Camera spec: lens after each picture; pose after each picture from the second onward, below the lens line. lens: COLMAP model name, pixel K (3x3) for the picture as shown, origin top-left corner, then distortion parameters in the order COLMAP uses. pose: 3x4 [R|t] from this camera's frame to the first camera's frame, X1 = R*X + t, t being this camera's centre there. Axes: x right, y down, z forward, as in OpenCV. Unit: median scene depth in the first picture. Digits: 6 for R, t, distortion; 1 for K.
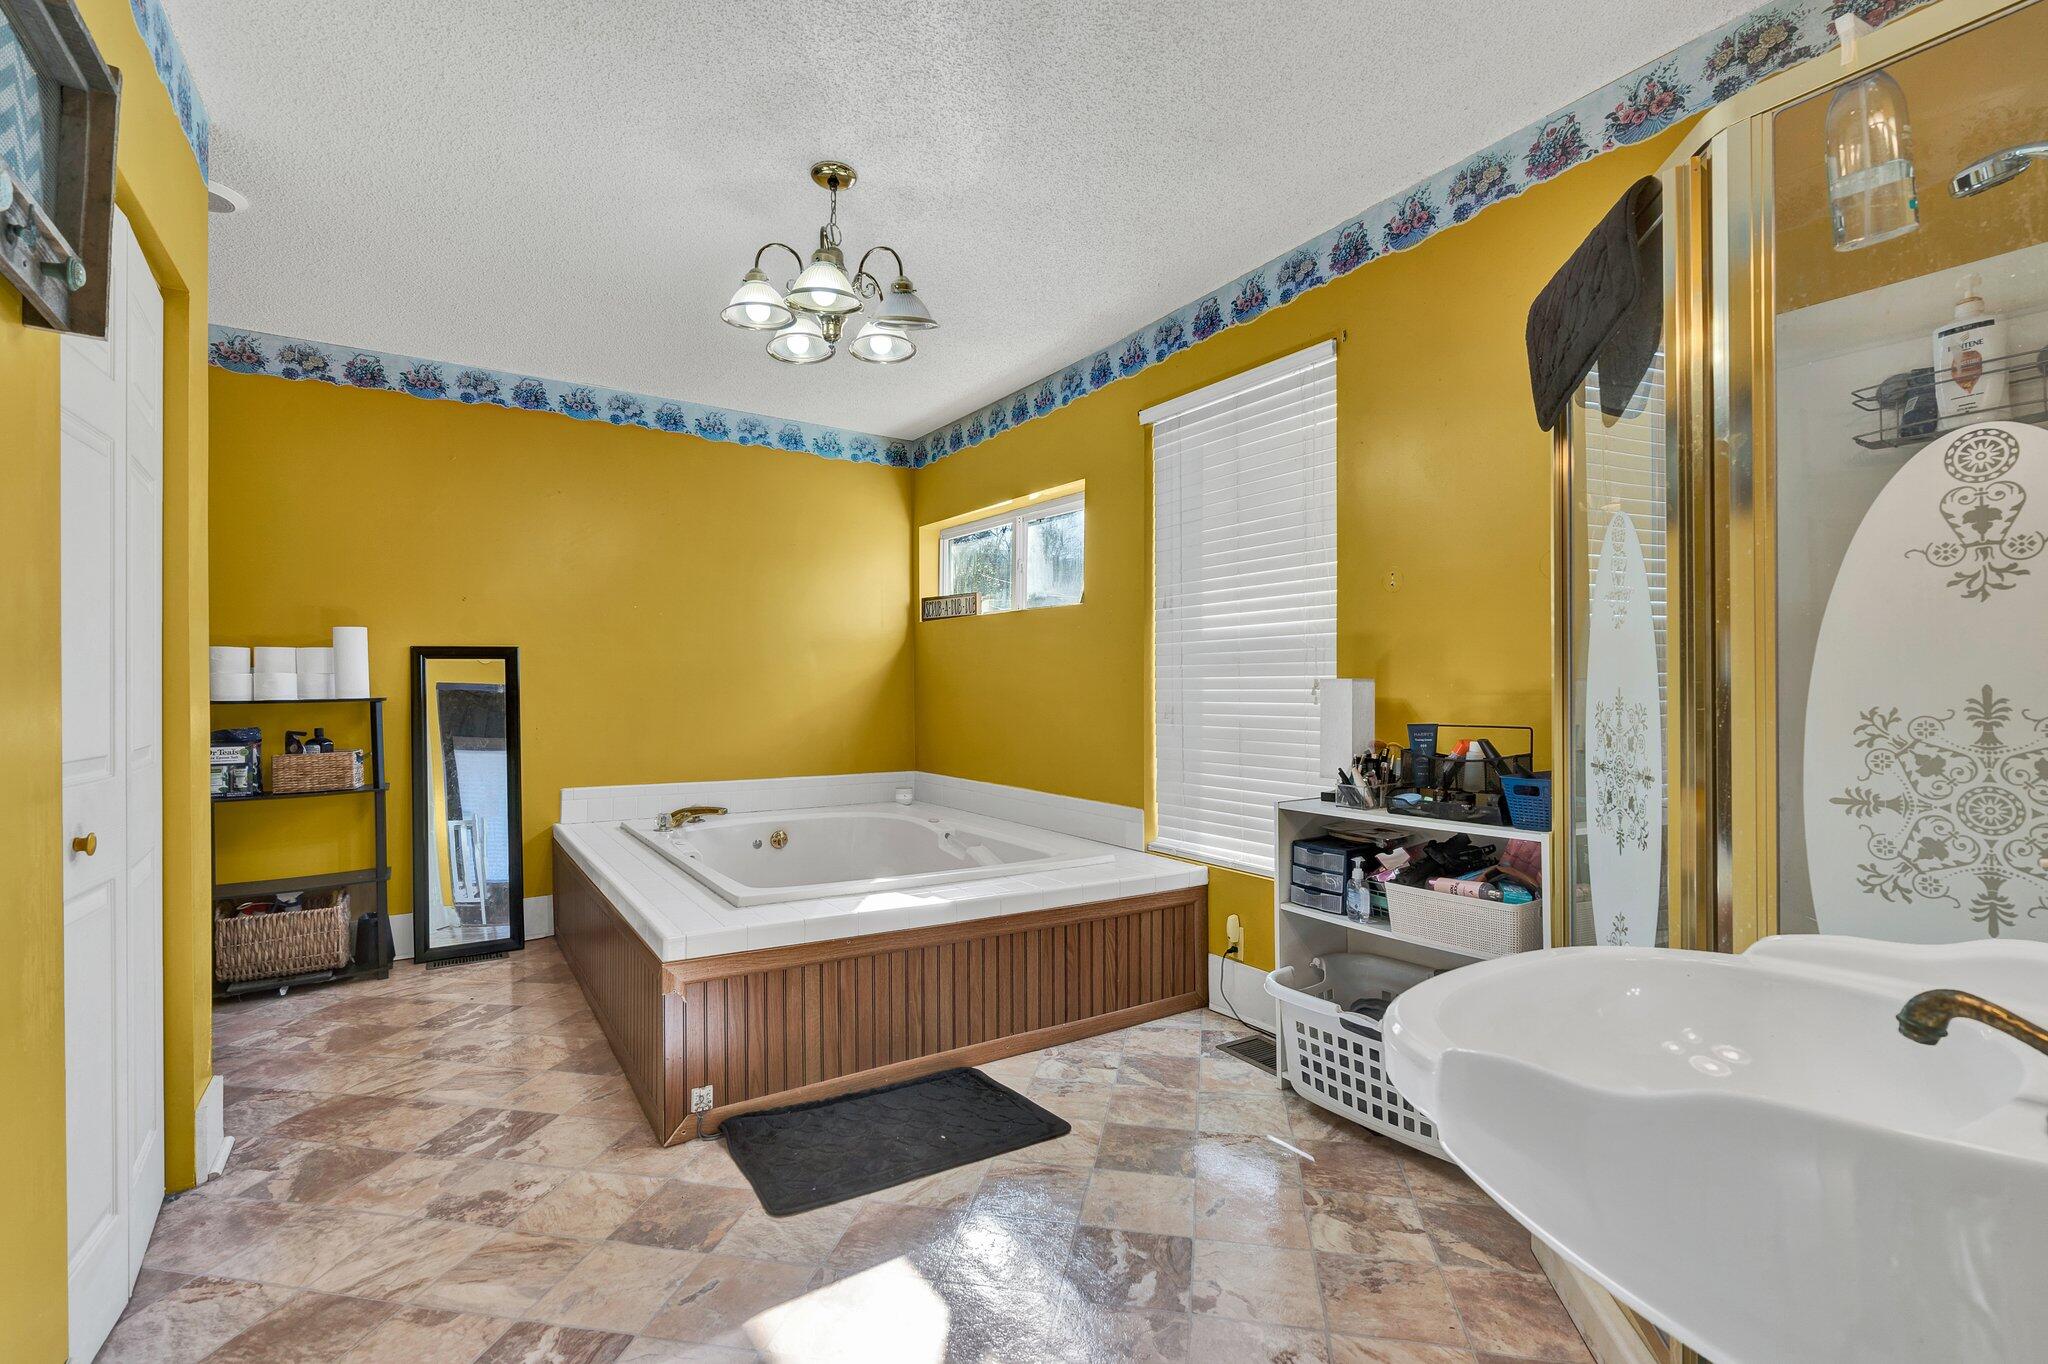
lens RADIAL K [[934.8, 0, 1020.2], [0, 934.8, 685.5], [0, 0, 1]] dist [-0.007643, 0.003592]
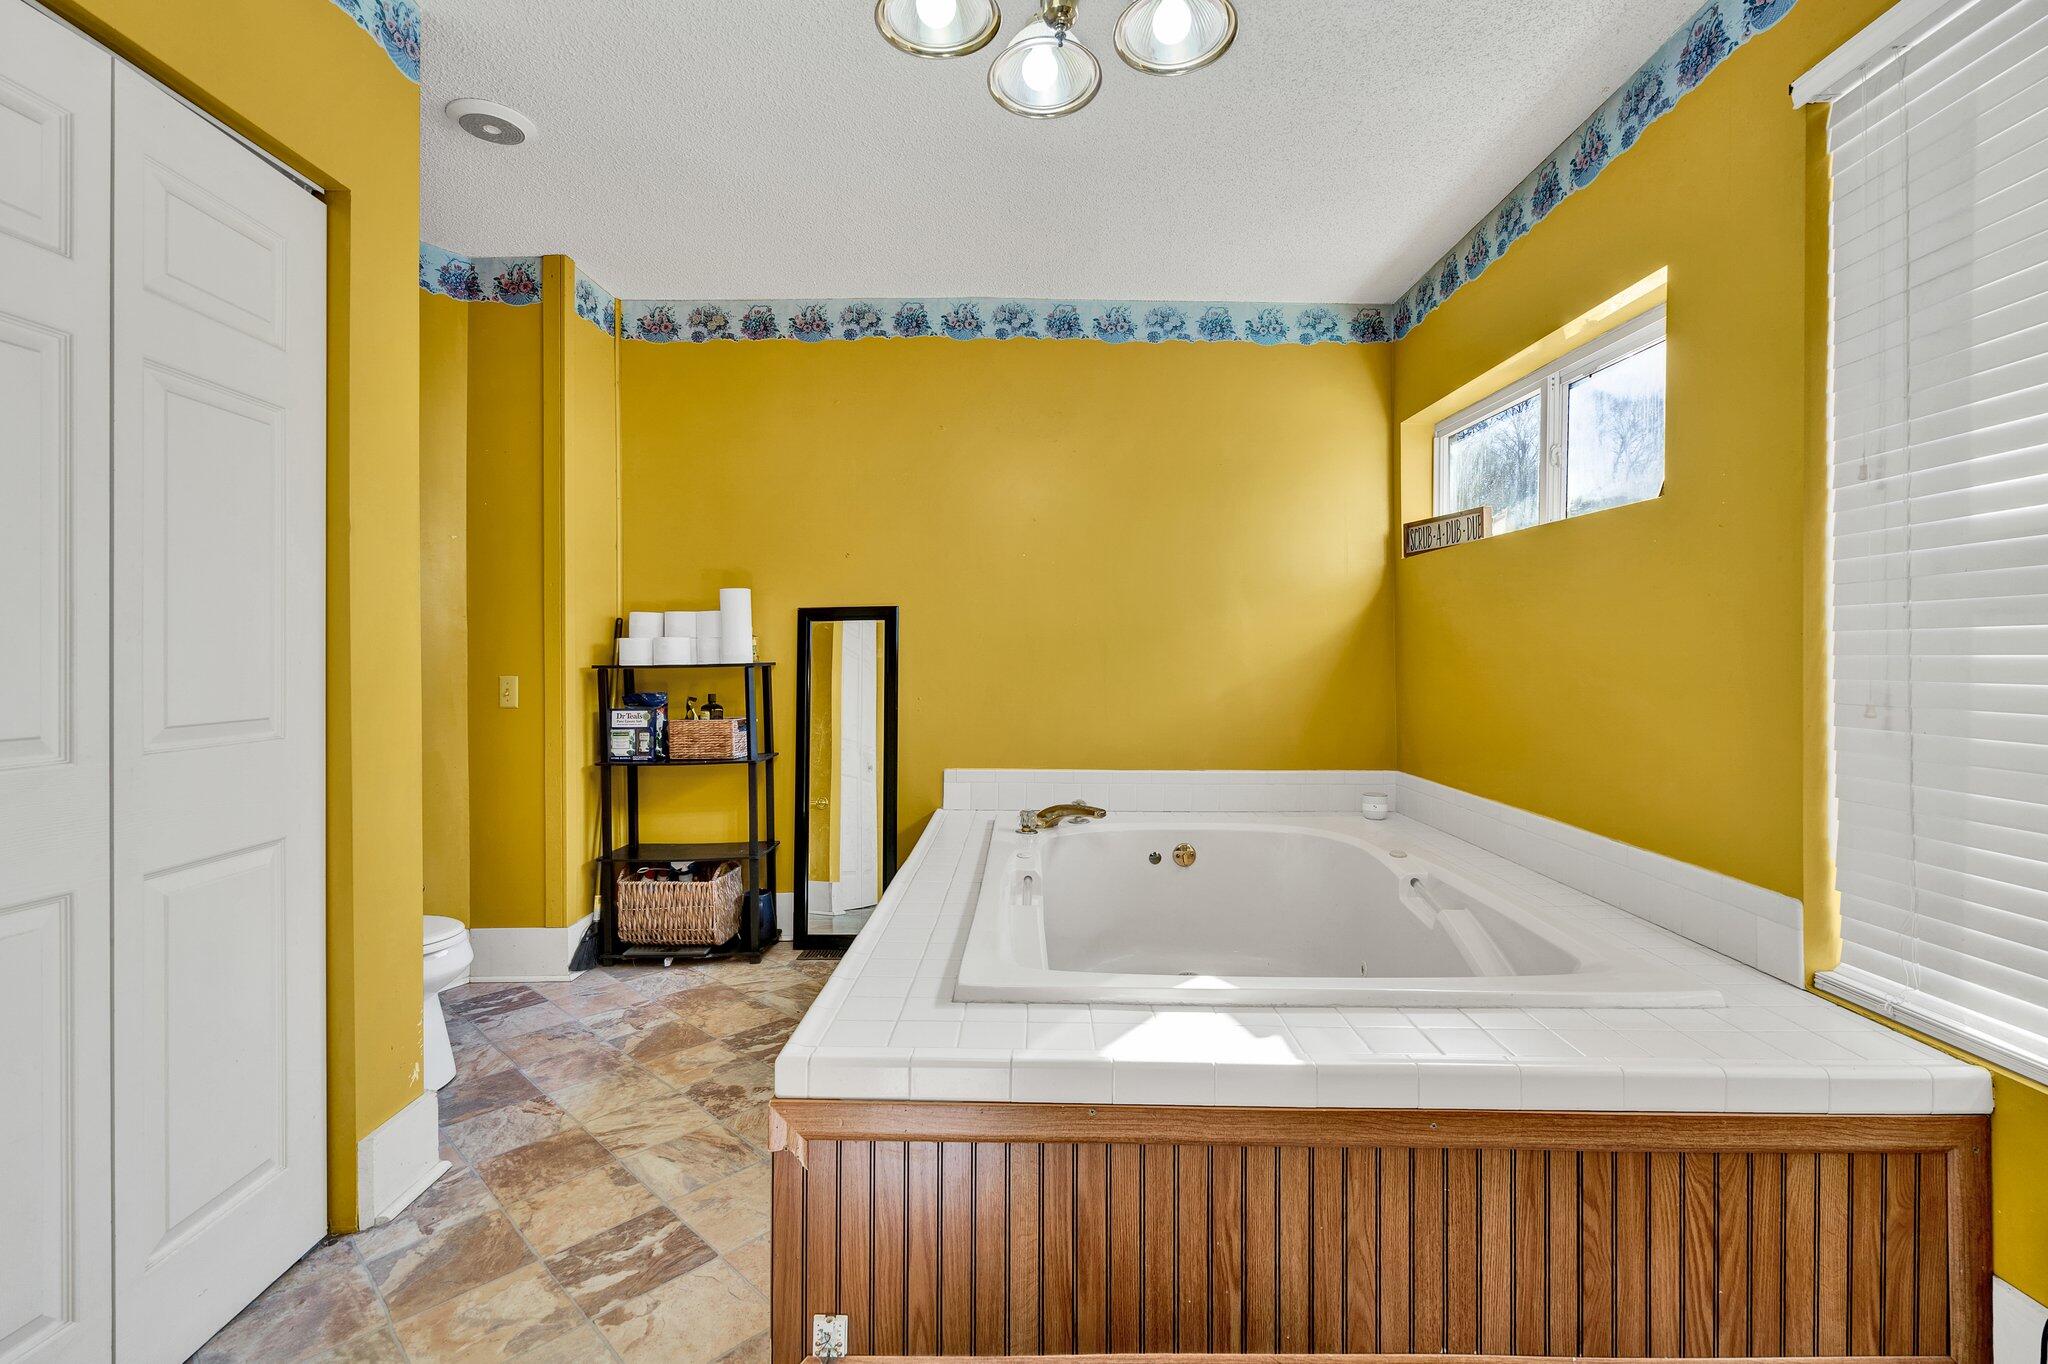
lens RADIAL K [[934.8, 0, 1028.8], [0, 934.8, 655.2], [0, 0, 1]] dist [-0.007643, 0.003592]
pose [[0.835077, 0.000926, -0.550132, 0.062328], [0.001137, 0.999994, 0.003409, 0.002483], [0.550132, -0.003472, 0.835071, 0.374549]]
